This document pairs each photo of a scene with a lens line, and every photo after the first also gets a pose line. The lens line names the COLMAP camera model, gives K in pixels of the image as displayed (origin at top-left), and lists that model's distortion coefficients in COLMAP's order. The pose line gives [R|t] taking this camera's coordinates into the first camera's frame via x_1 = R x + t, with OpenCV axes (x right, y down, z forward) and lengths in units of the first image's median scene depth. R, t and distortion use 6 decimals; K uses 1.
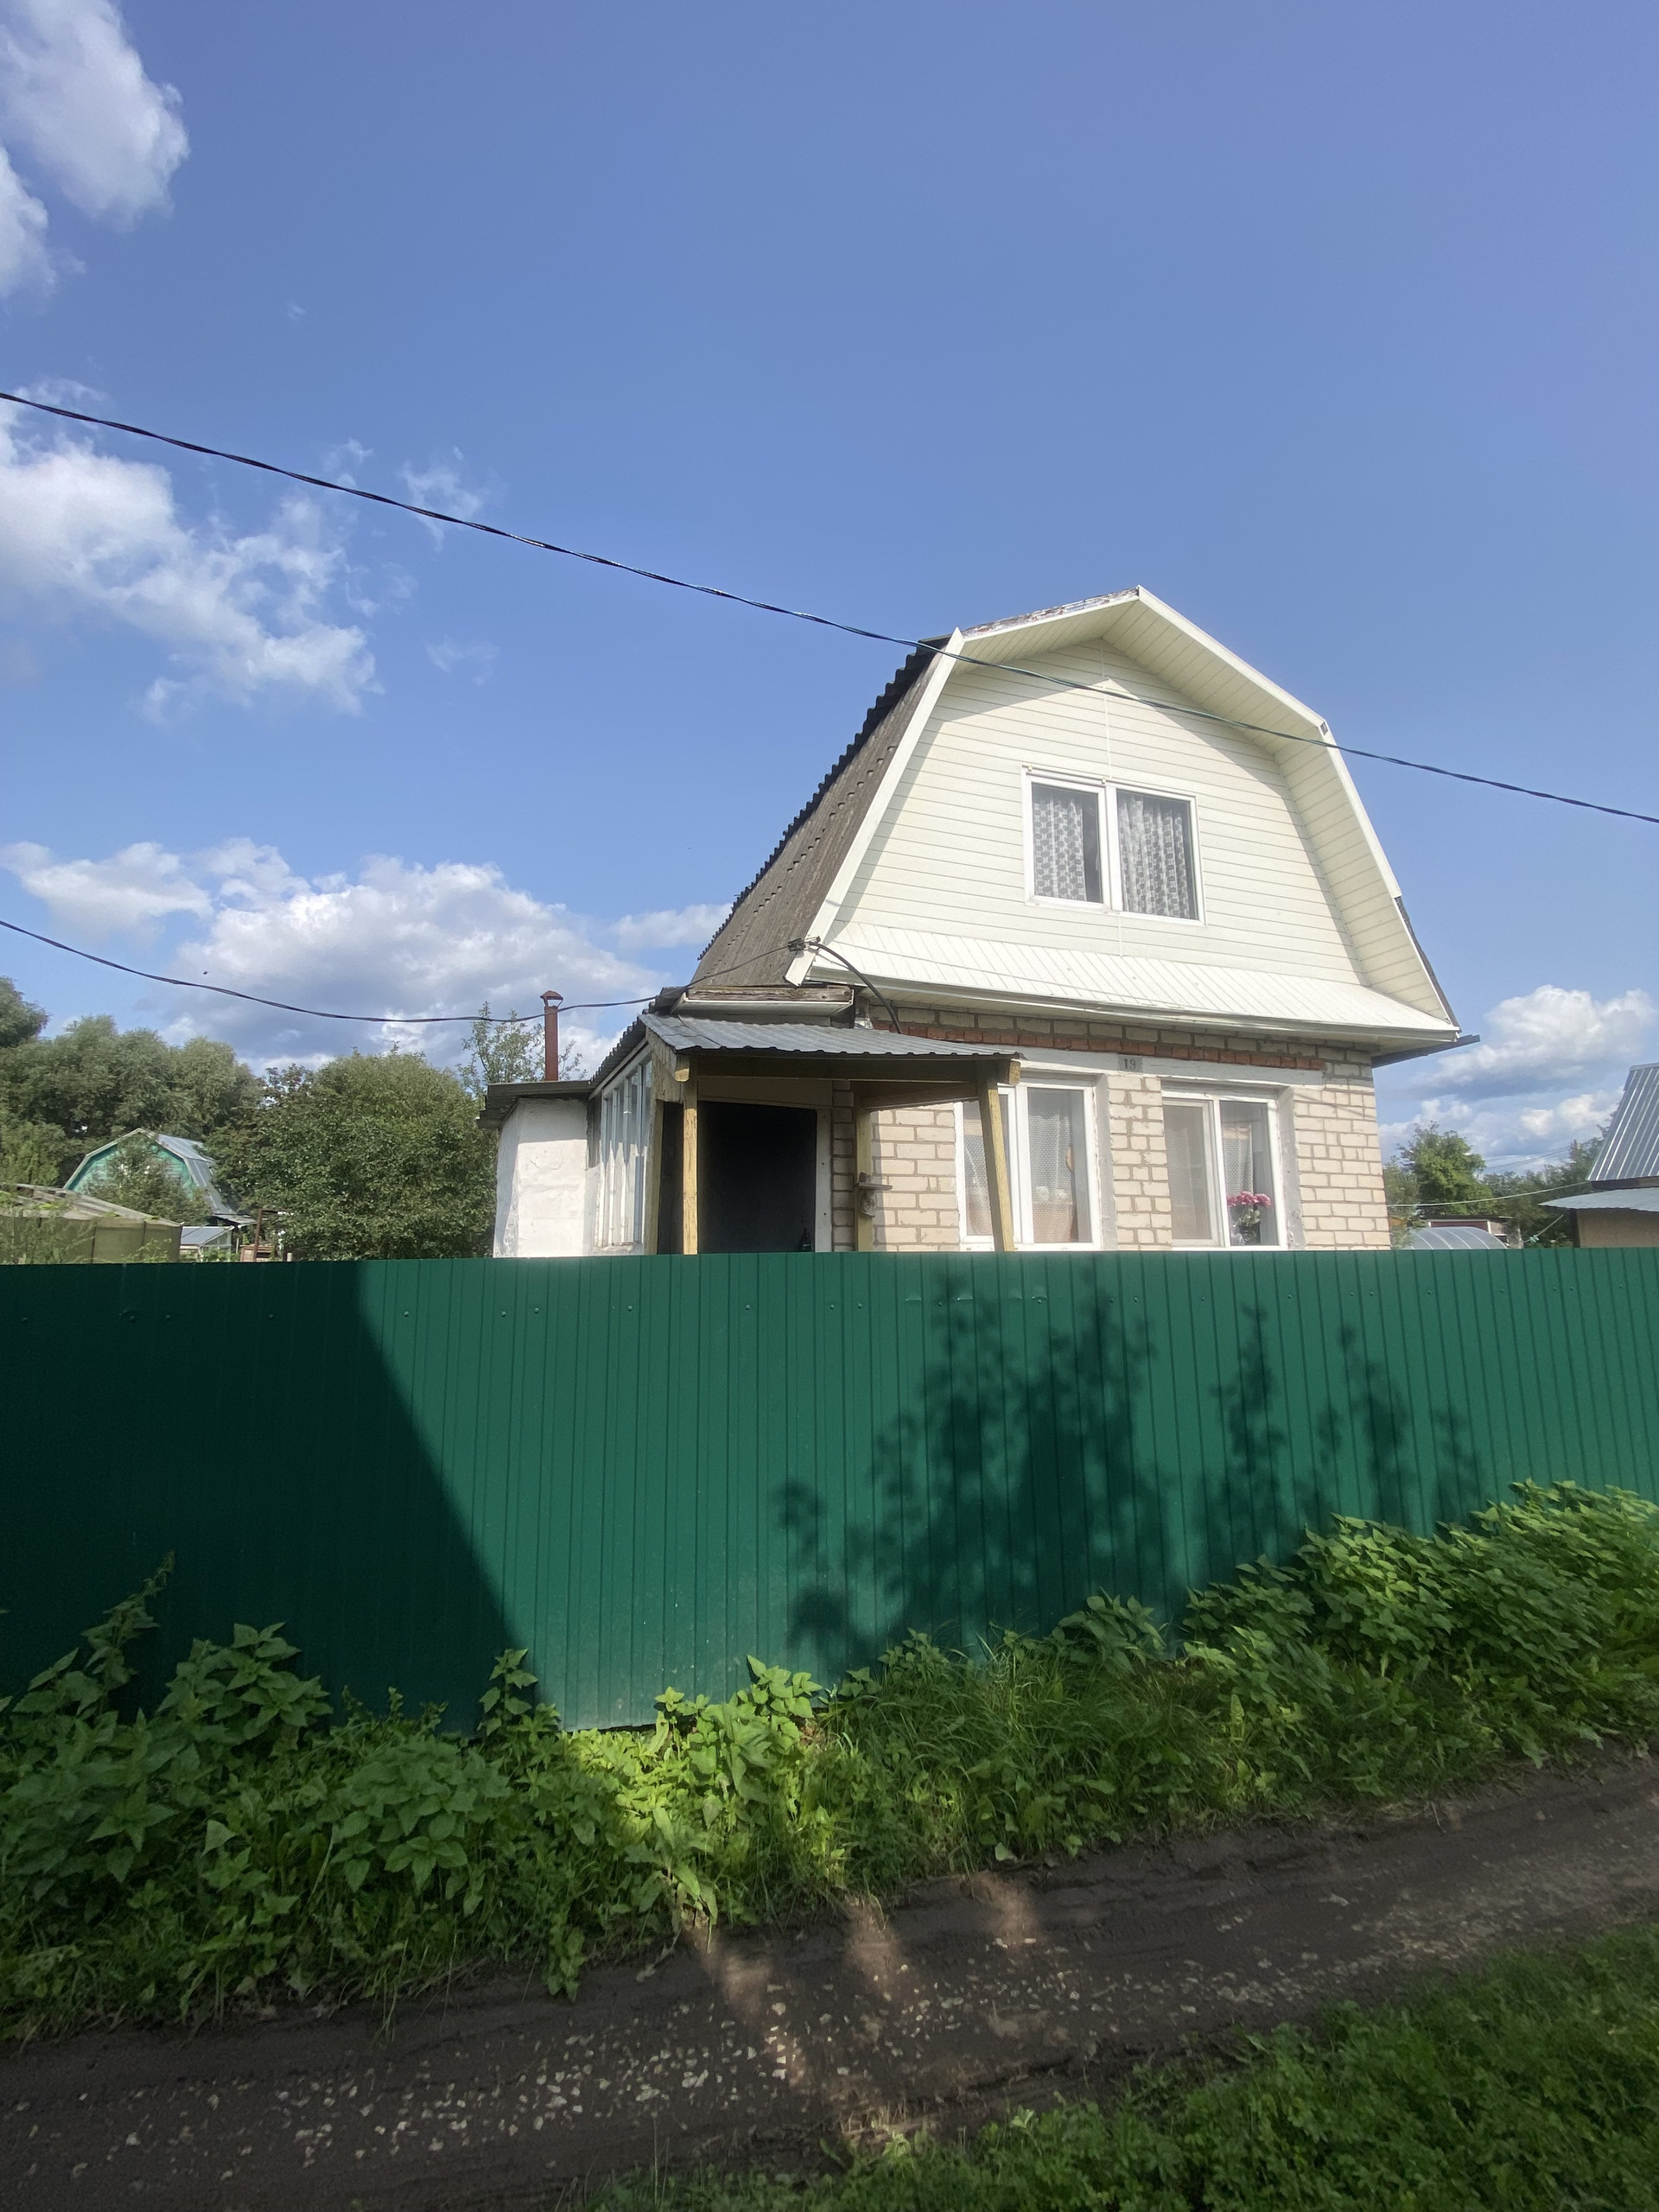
lens RADIAL K [[897.0, 0, 836.3], [0, 897.0, 1094.4], [0, 0, 1]] dist [0.011235, -0.016098]
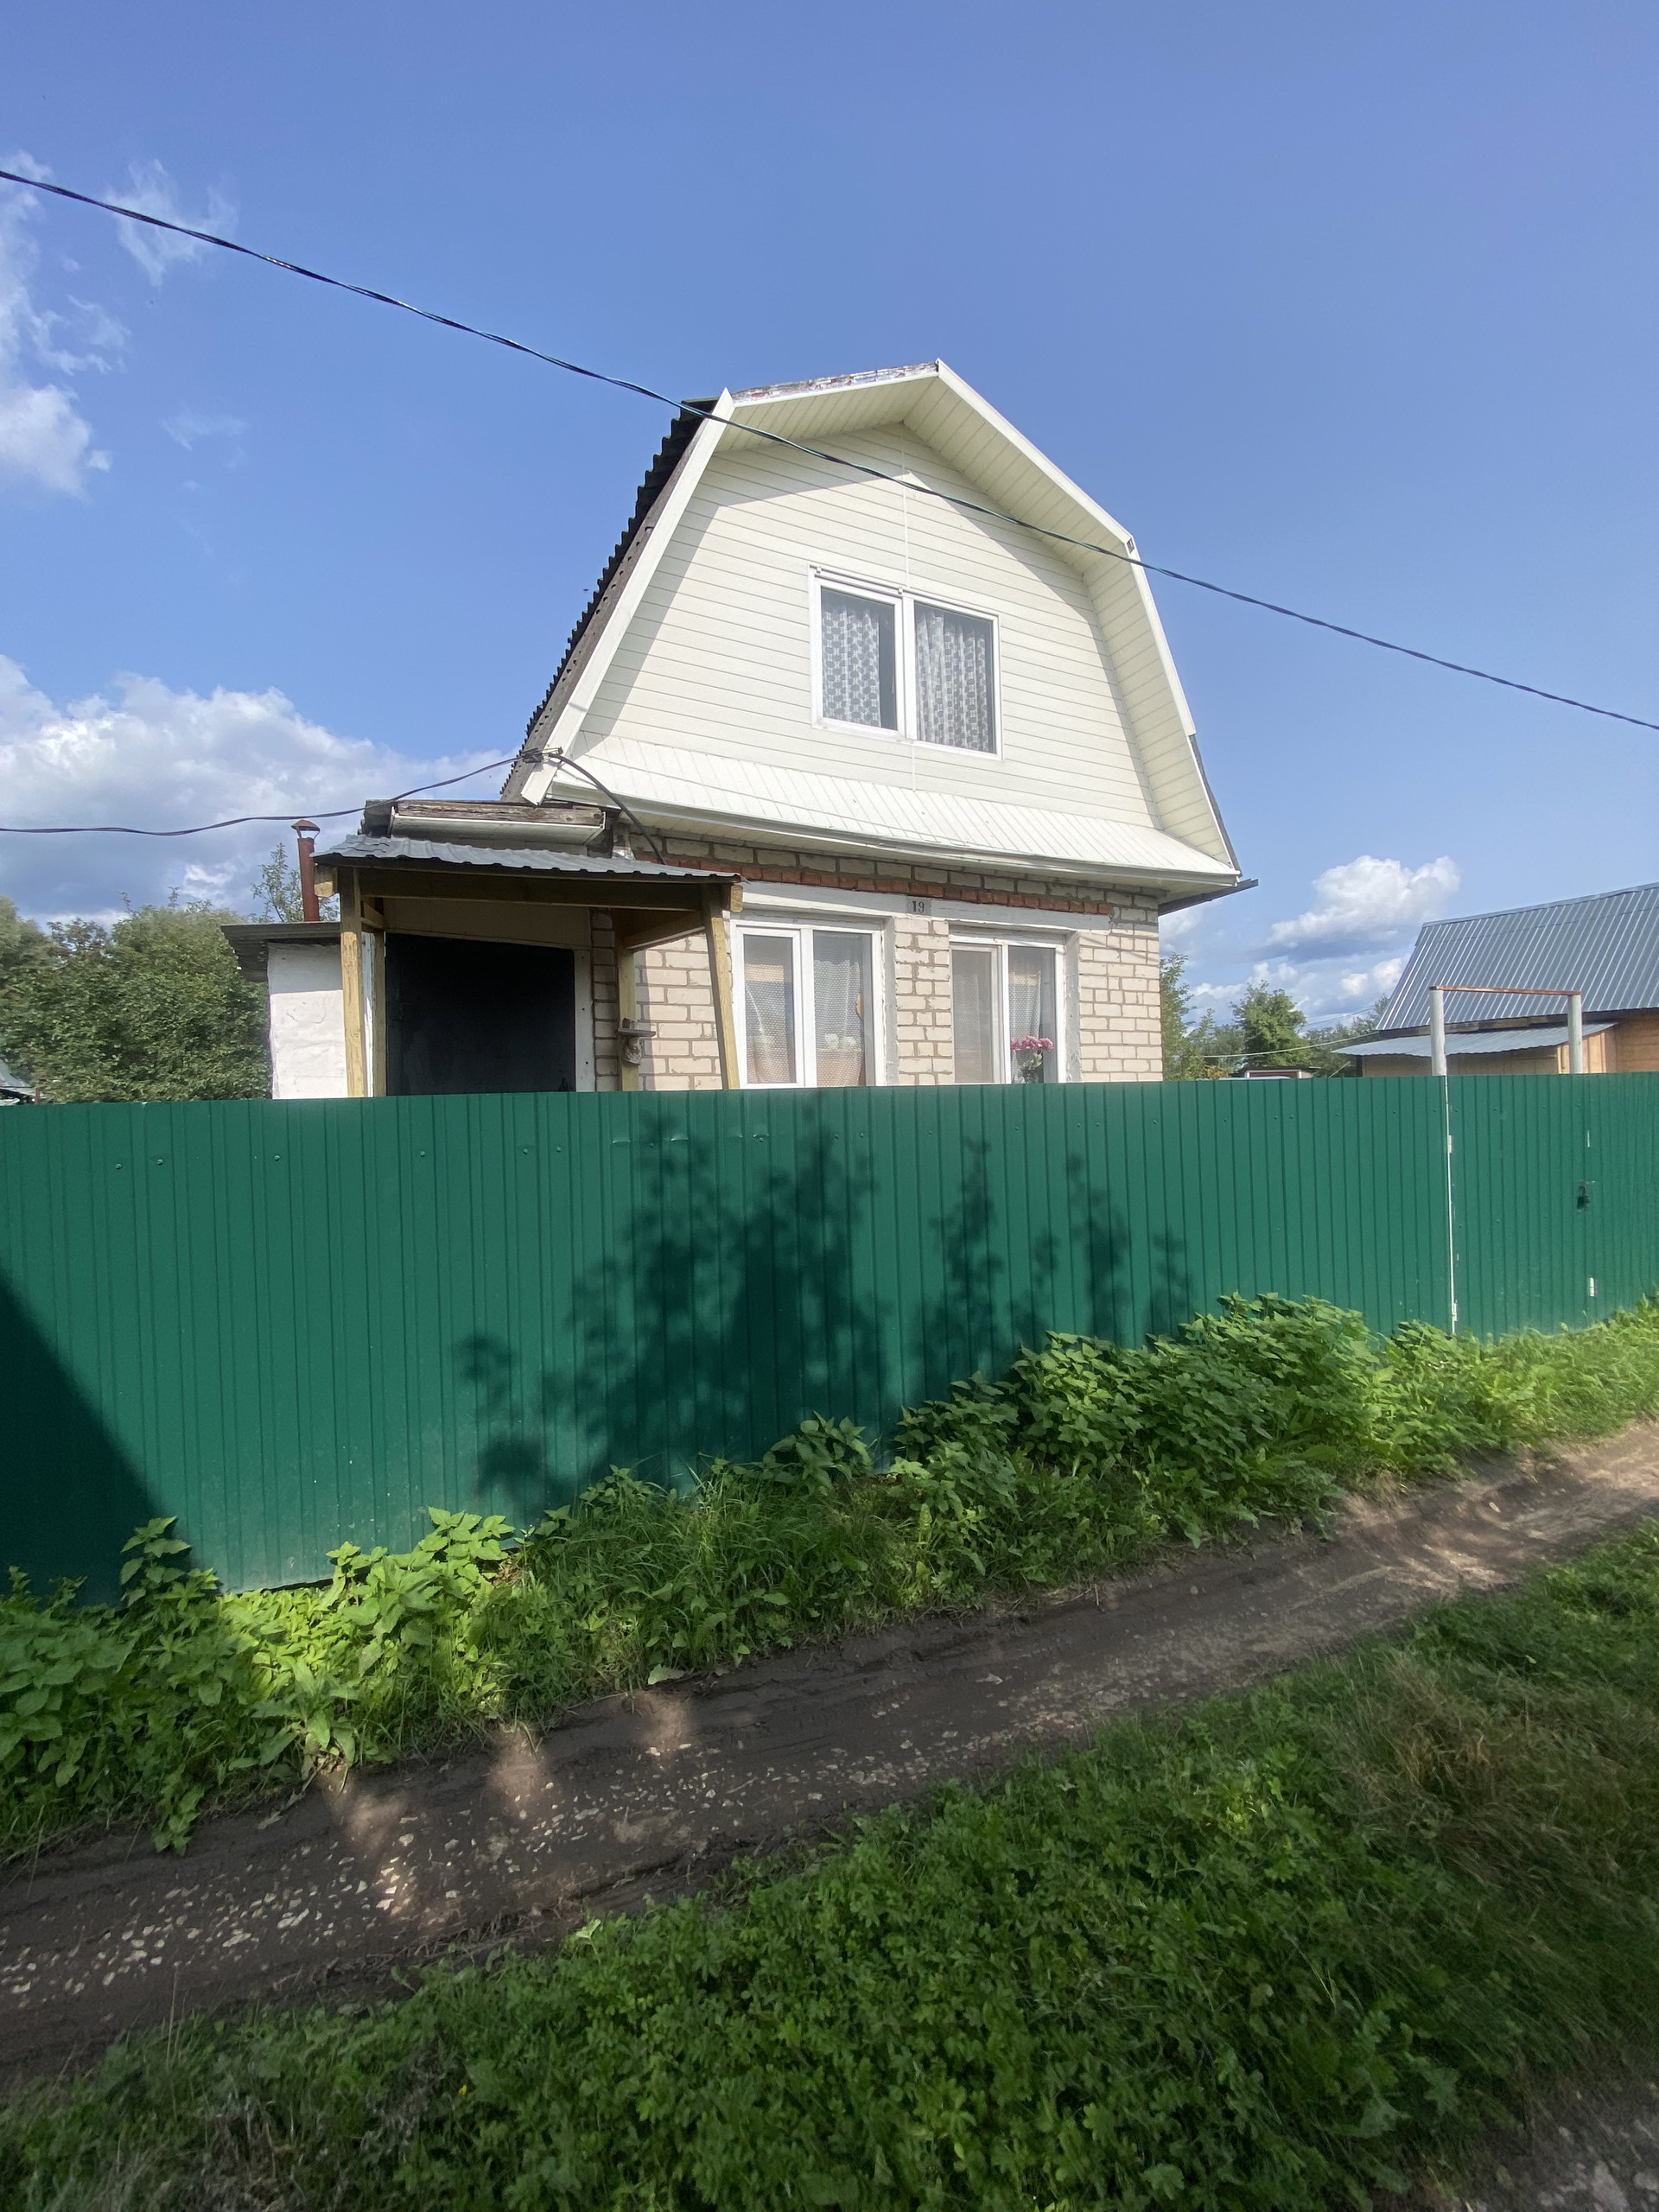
lens RADIAL K [[897.0, 0, 831.8], [0, 897.0, 1096.6], [0, 0, 1]] dist [0.011235, -0.016098]
pose [[0.990720, -0.019204, 0.134552, 0.174605], [-0.001585, 0.988268, 0.152724, 0.039365], [-0.135906, -0.151521, 0.979066, 0.058297]]
